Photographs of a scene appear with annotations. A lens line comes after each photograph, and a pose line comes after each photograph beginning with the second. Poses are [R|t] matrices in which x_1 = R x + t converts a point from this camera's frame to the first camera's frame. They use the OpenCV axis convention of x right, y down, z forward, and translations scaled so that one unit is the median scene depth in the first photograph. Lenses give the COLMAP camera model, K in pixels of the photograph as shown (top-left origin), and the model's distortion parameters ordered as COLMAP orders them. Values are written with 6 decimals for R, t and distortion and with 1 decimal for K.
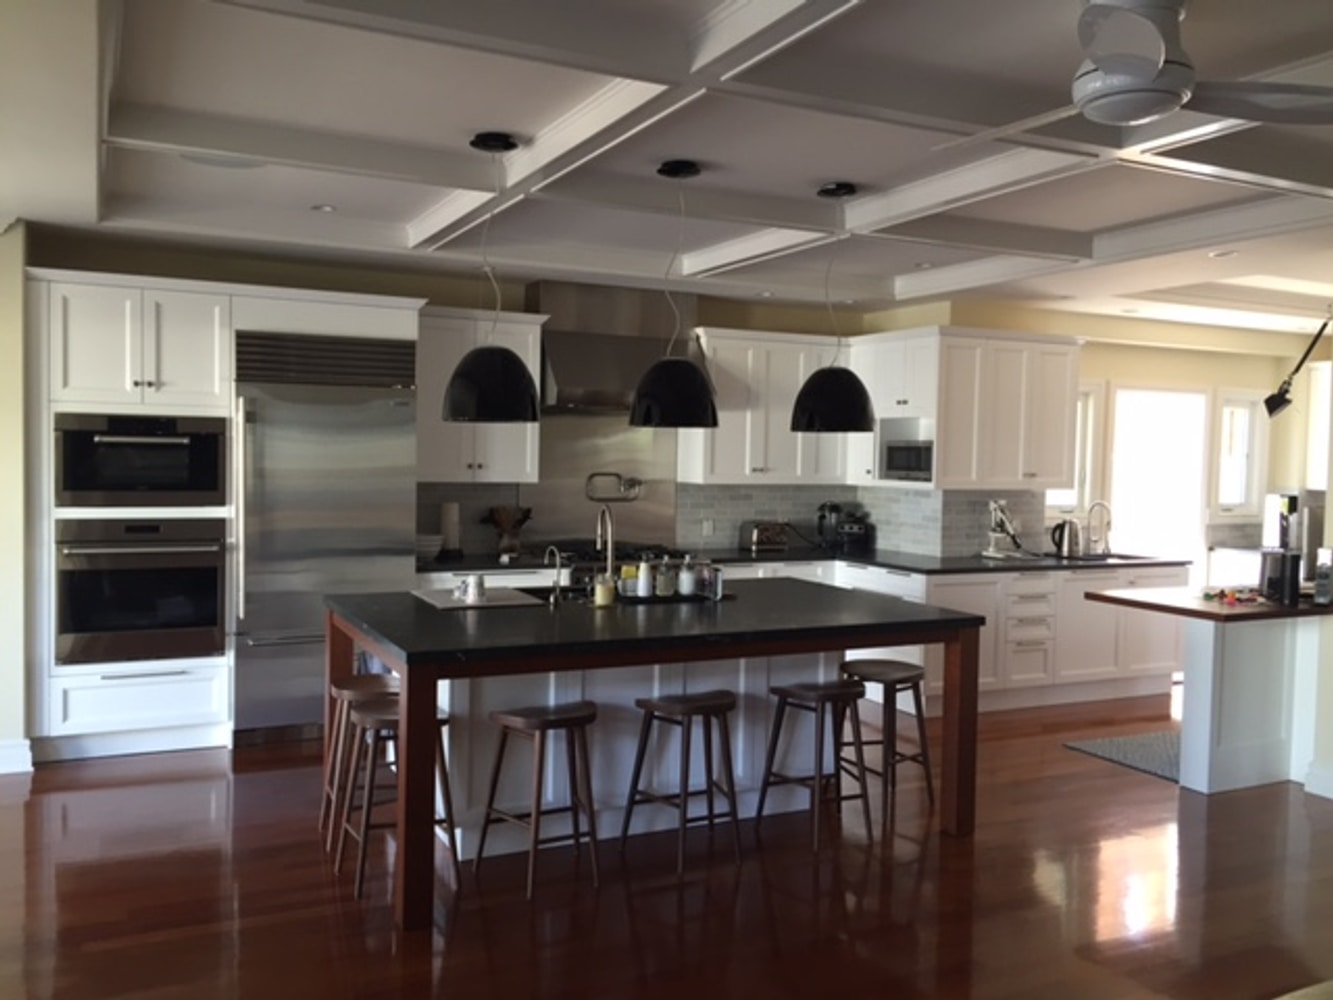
lens RADIAL K [[1139.0, 0, 666.5], [0, 1139.0, 500.0], [0, 0, 1]] dist [0.078007, -0.104193]
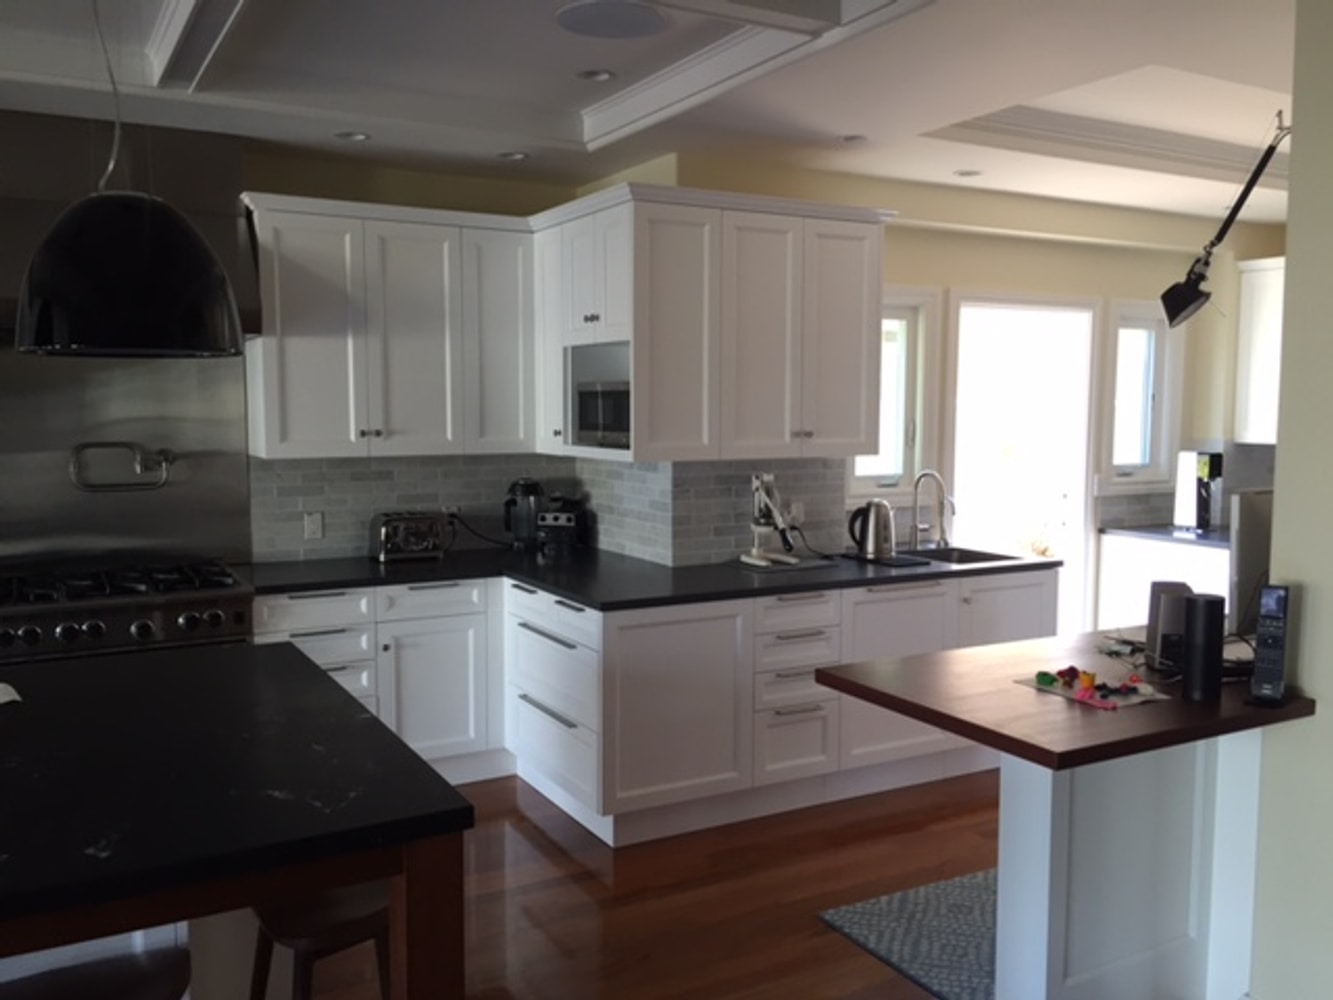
lens RADIAL K [[1139.0, 0, 666.5], [0, 1139.0, 500.0], [0, 0, 1]] dist [0.078007, -0.104193]
pose [[0.998574, -0.021050, 0.049062, 0.202476], [0.018927, 0.998881, 0.043342, -0.013740], [-0.049919, -0.042351, 0.997855, 0.367674]]
